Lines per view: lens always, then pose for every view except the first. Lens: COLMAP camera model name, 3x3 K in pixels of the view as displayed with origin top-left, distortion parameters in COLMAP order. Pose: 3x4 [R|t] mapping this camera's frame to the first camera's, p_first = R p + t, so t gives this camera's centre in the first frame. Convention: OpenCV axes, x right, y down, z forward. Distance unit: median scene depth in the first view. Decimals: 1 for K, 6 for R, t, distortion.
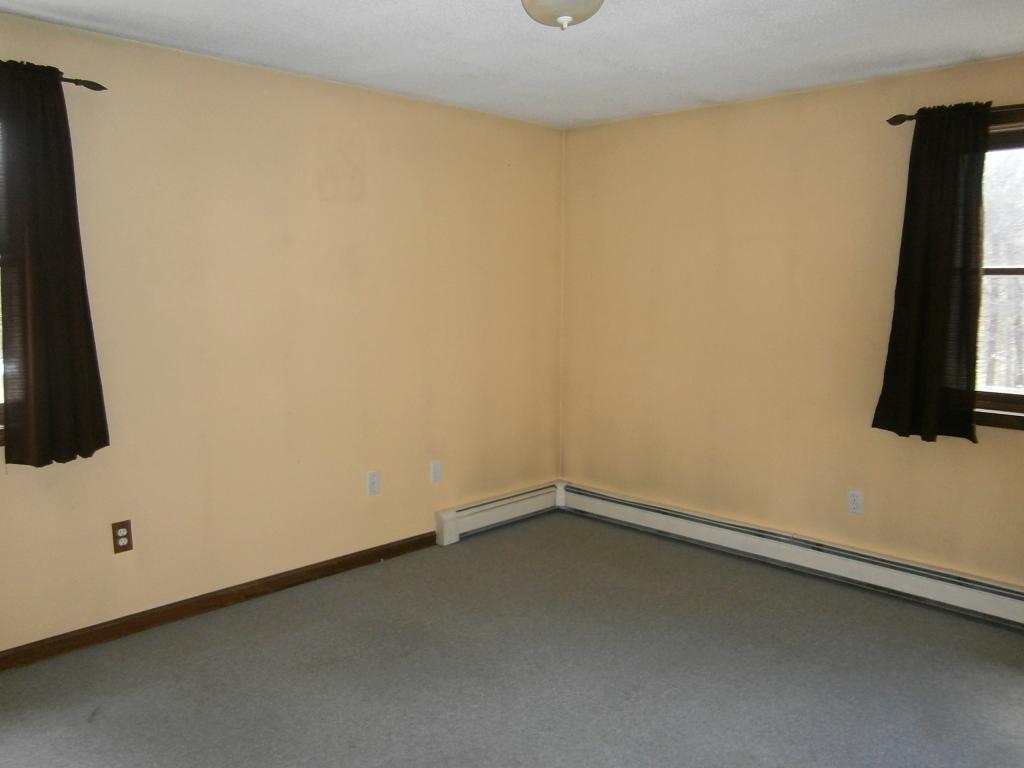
lens RADIAL K [[810.5, 0, 512.0], [0, 810.5, 384.0], [0, 0, 1]] dist [-0.038651, 0.010306]
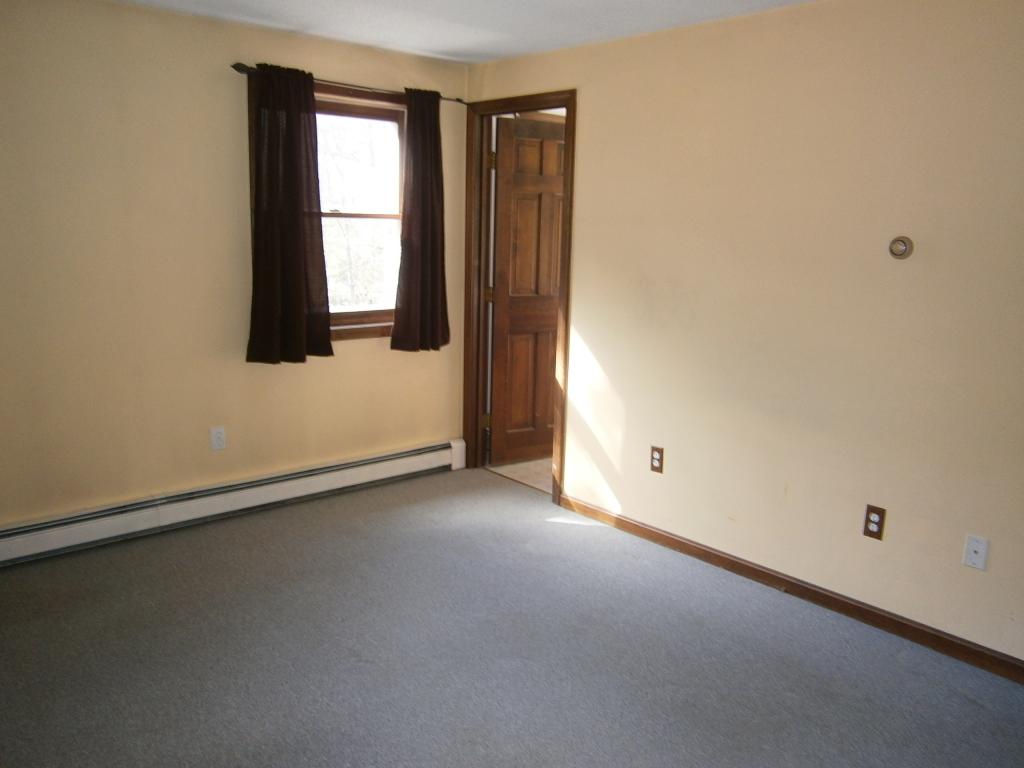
lens RADIAL K [[810.5, 0, 512.0], [0, 810.5, 384.0], [0, 0, 1]] dist [-0.038651, 0.010306]
pose [[0.080189, -0.192349, 0.978045, -0.632017], [0.113515, 0.976583, 0.182755, -0.079646], [-0.990295, 0.096368, 0.100146, 0.608434]]
